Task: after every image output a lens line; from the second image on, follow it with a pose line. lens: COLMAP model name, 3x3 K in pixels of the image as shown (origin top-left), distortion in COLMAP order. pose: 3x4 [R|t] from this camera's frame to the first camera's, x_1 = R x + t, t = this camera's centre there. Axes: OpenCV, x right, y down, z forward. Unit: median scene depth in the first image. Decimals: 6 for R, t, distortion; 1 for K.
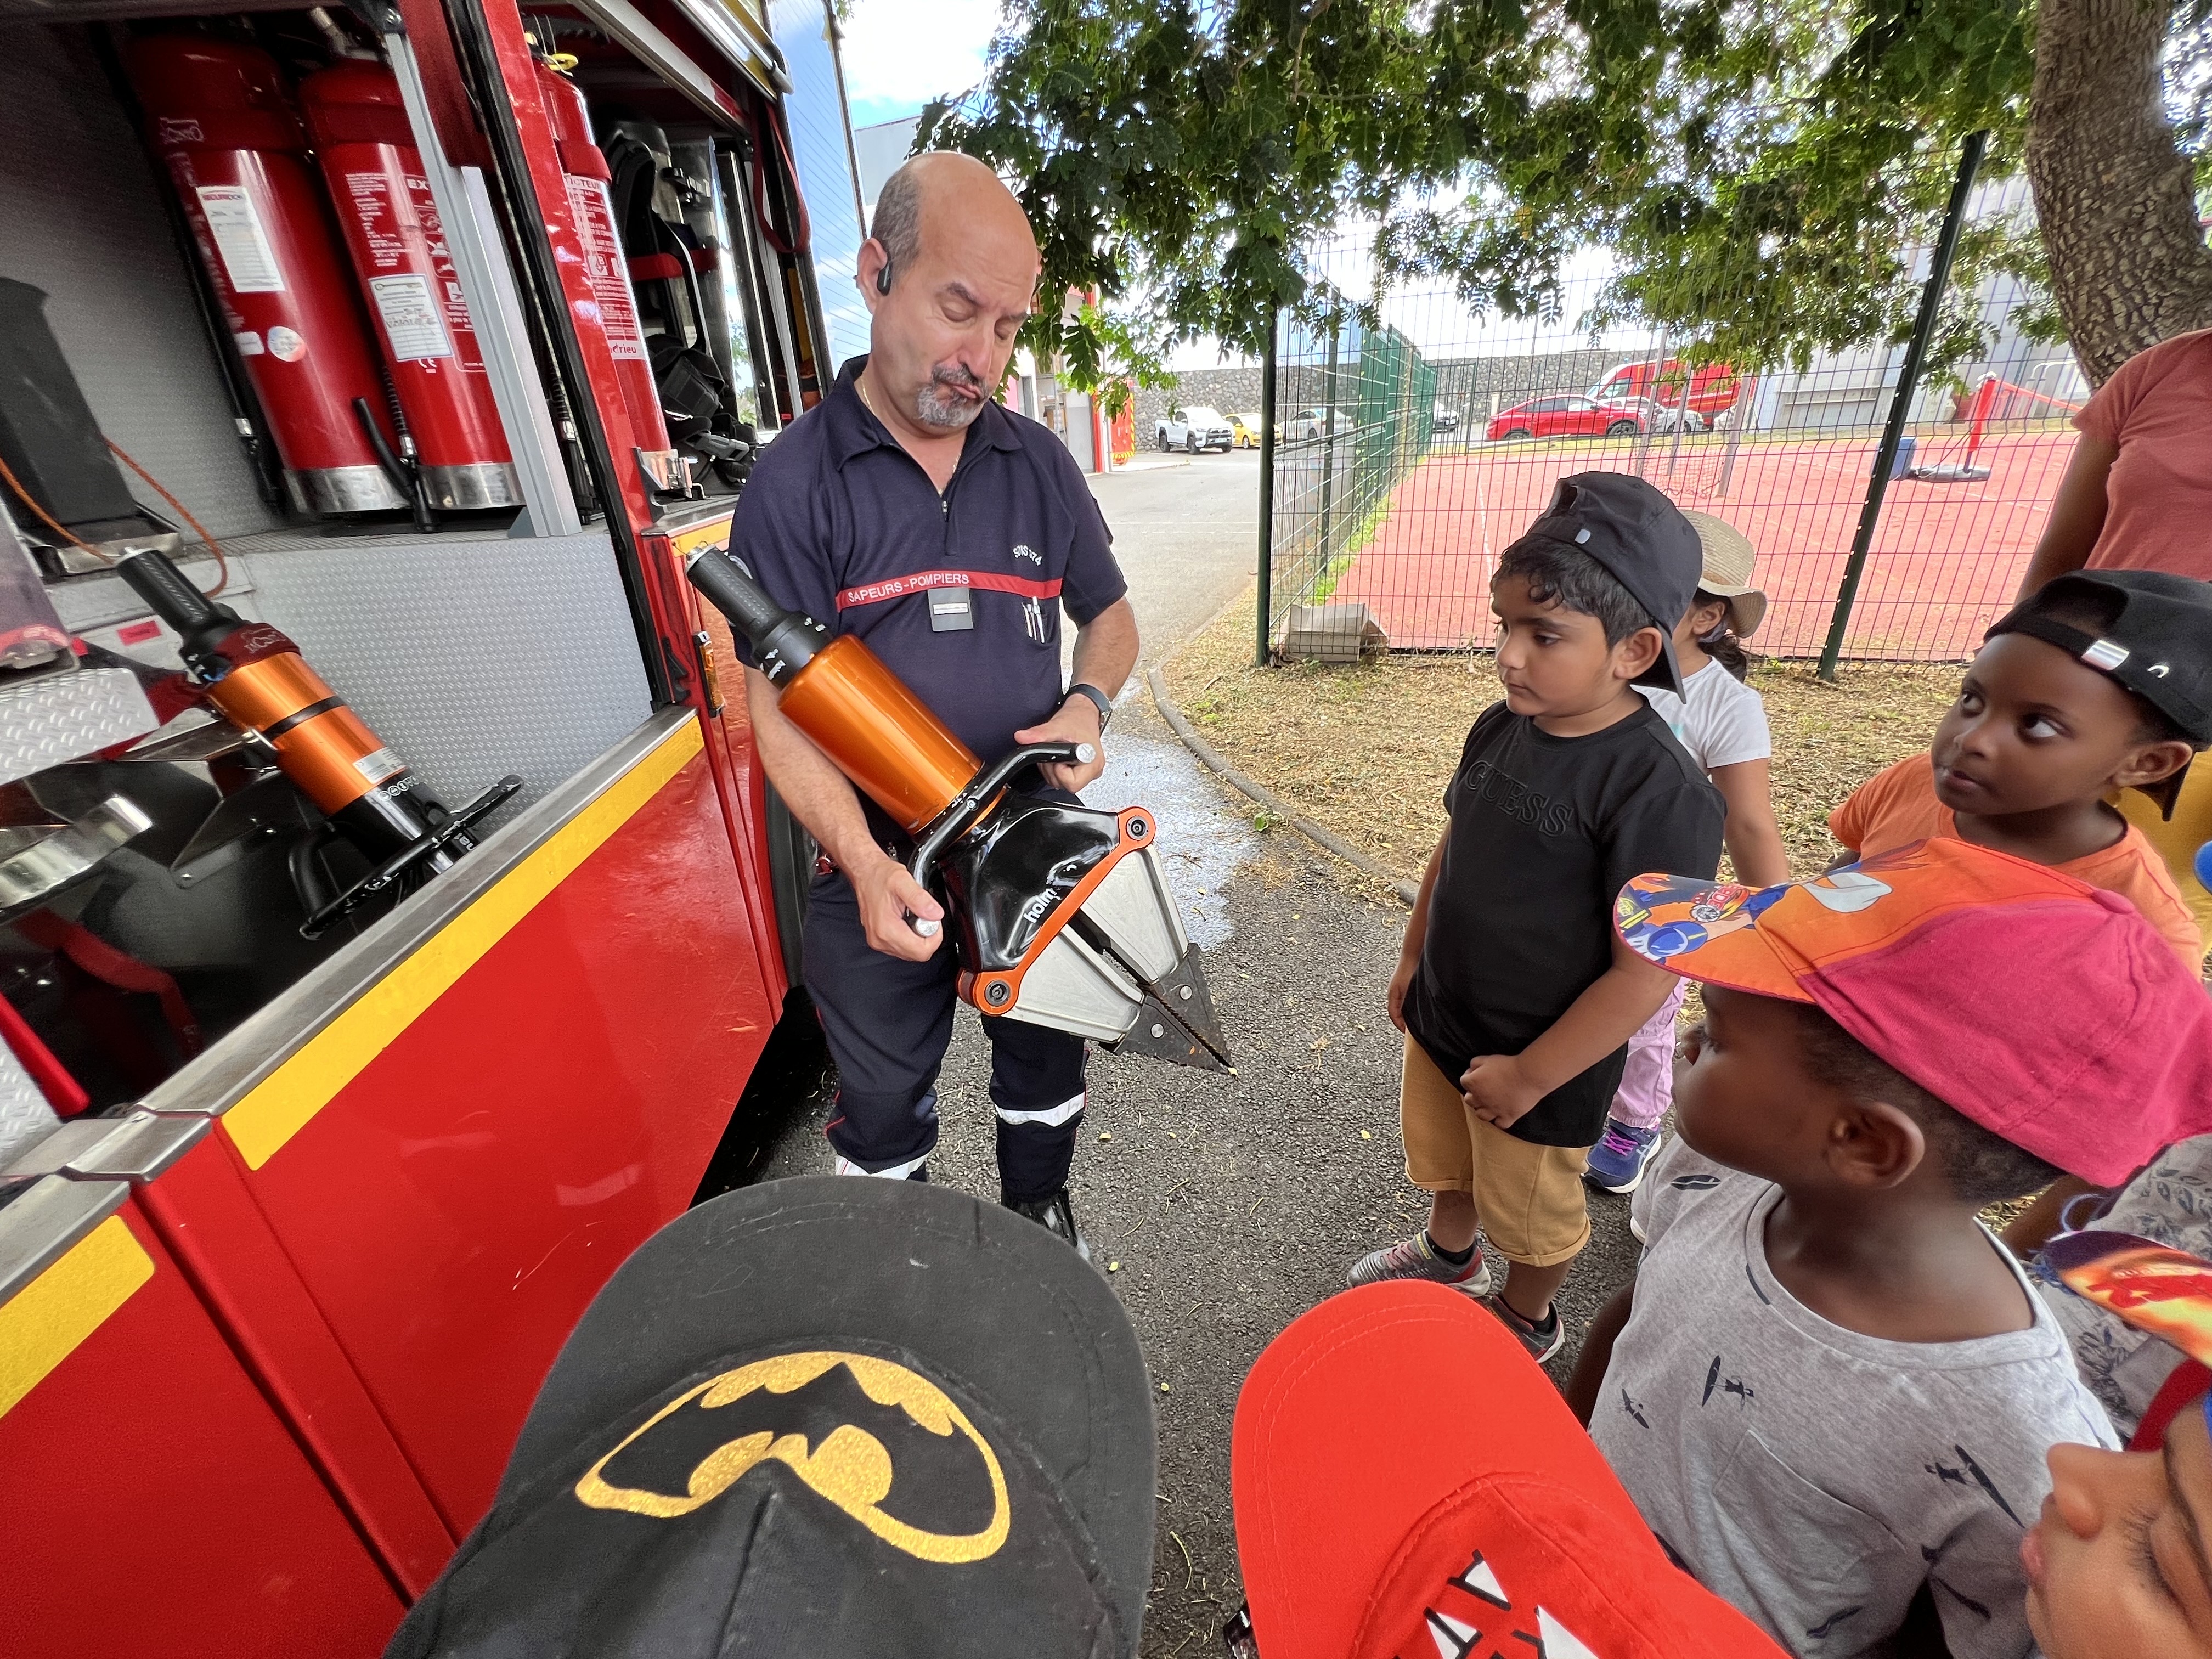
lens RADIAL K [[905.1, 0, 1105.0], [0, 905.1, 836.4], [0, 0, 1]] dist [-0.000655, -0.000045]
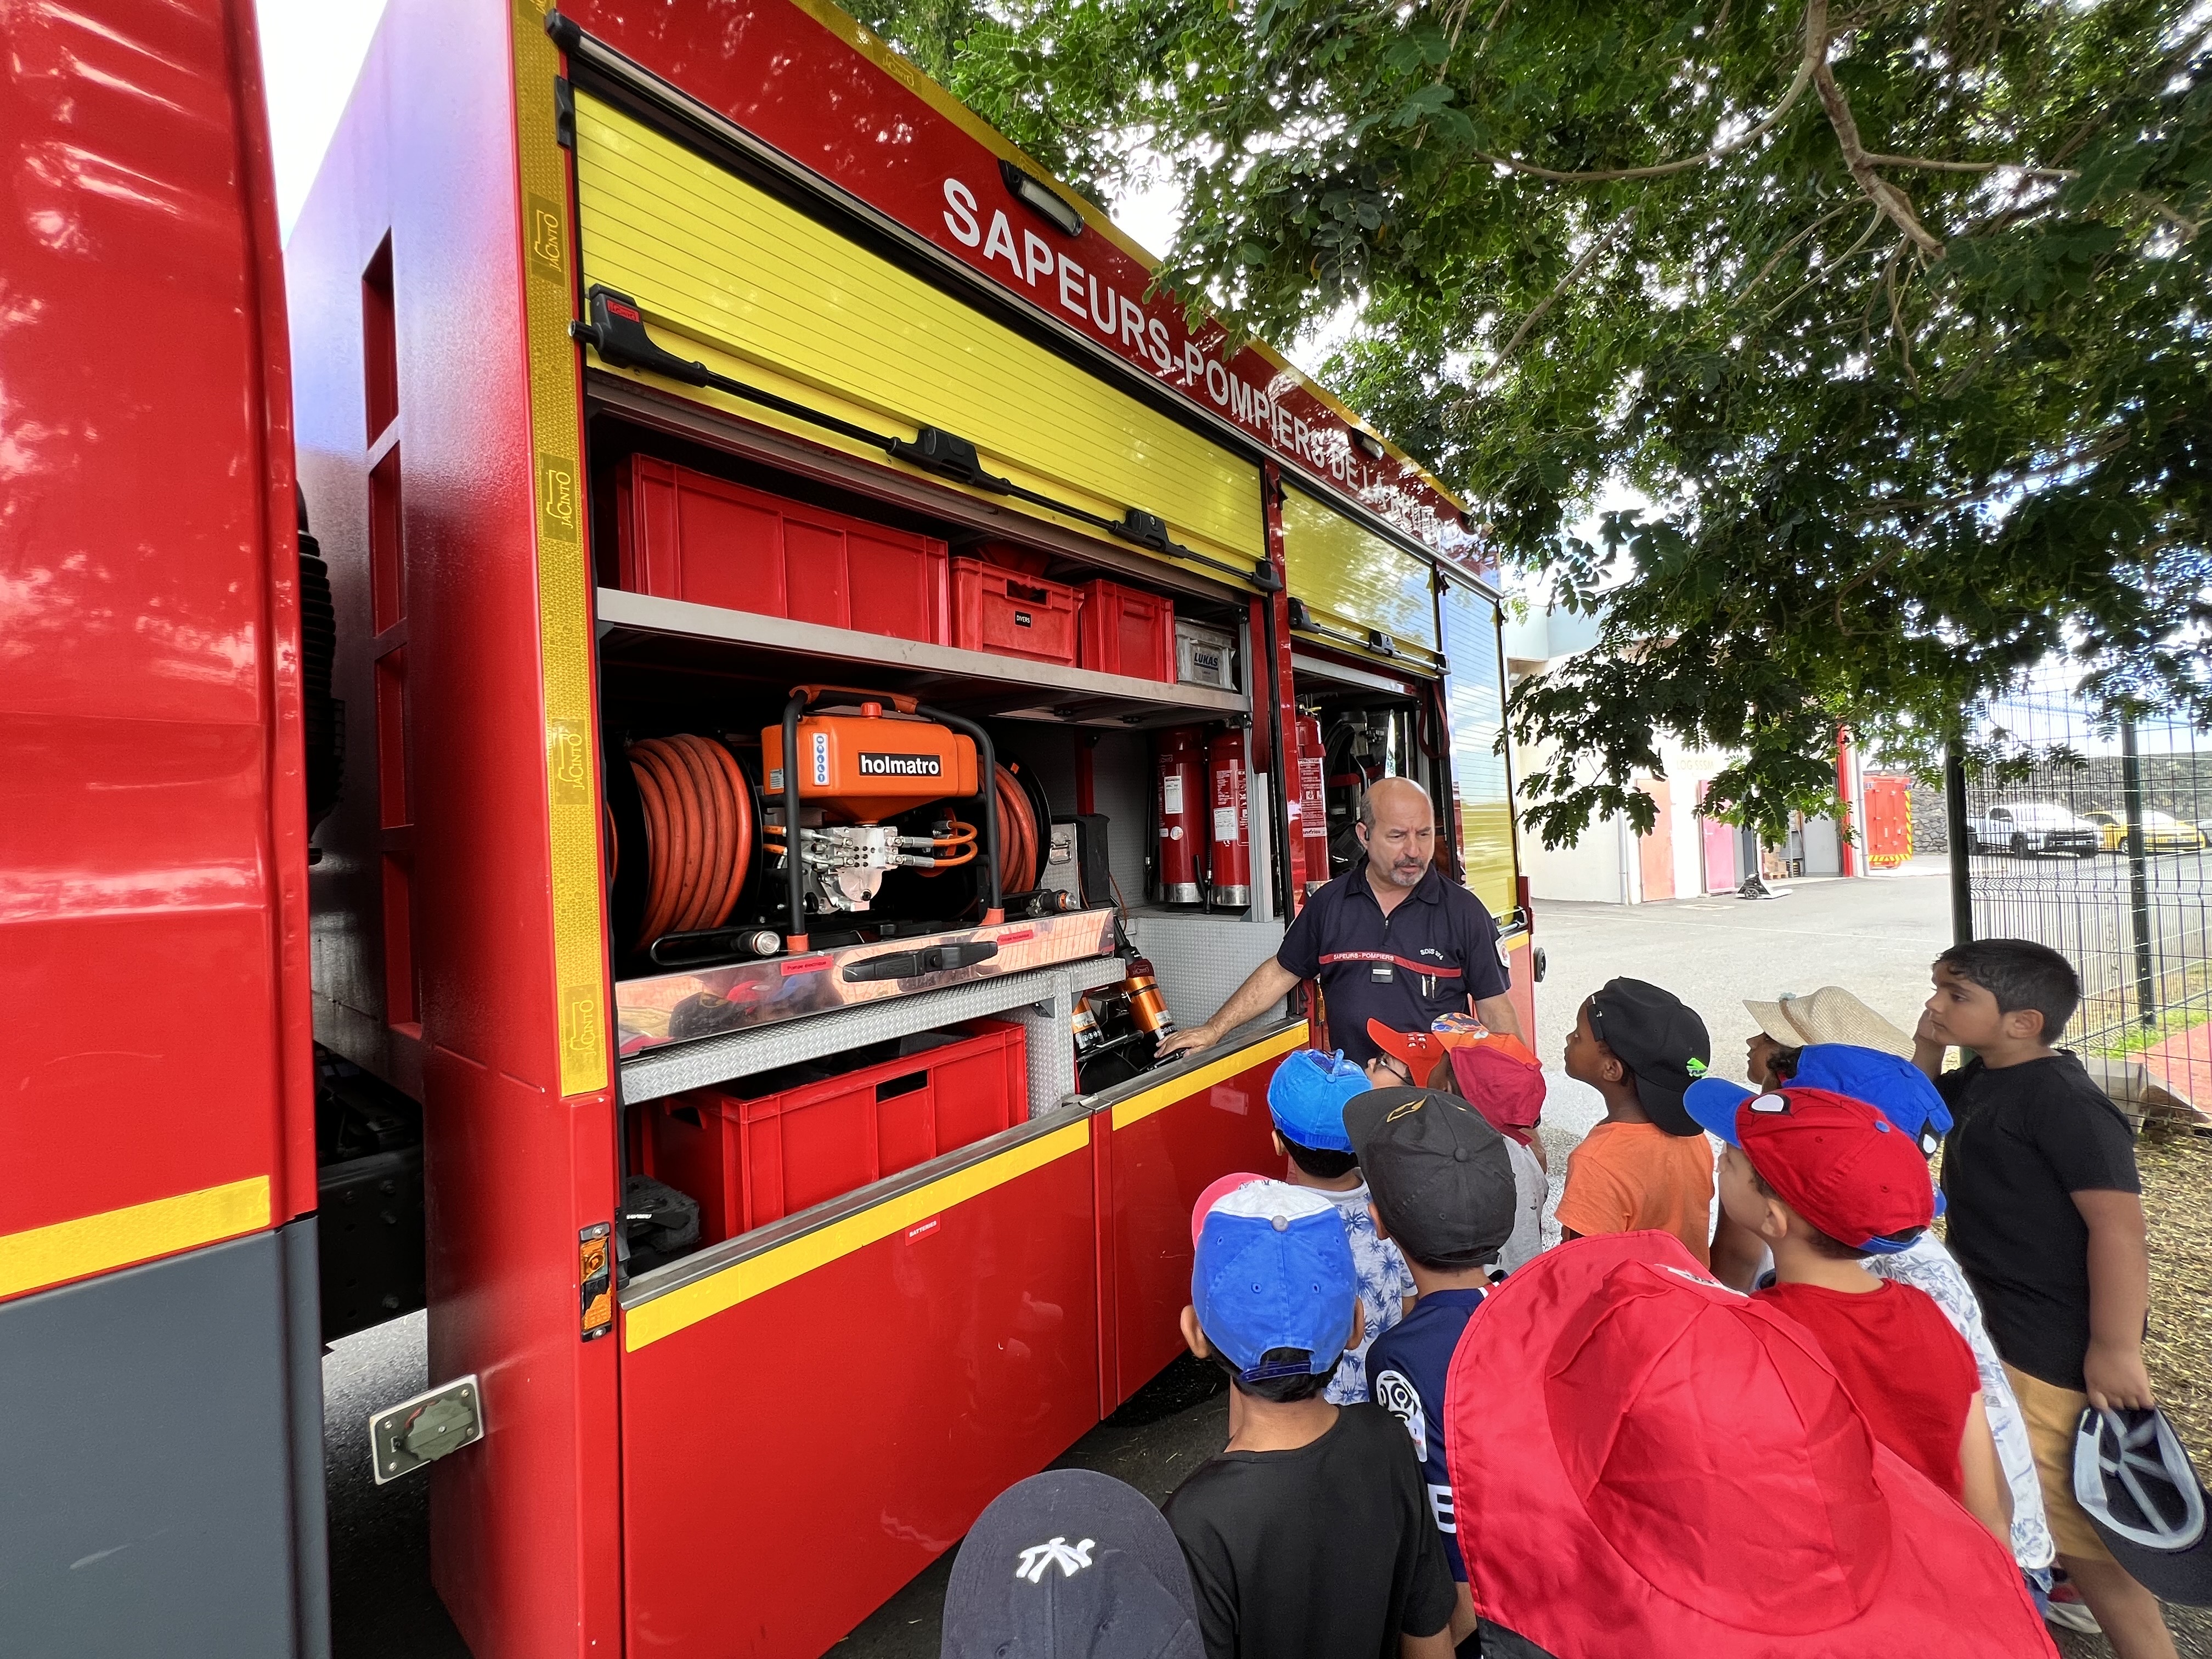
lens RADIAL K [[905.1, 0, 1098.5], [0, 905.1, 832.1], [0, 0, 1]] dist [-0.000655, -0.000045]
pose [[0.752070, 0.017105, -0.658862, 0.458901], [-0.278190, 0.914489, -0.293803, 0.181673], [0.597496, 0.404249, 0.692518, -0.712074]]
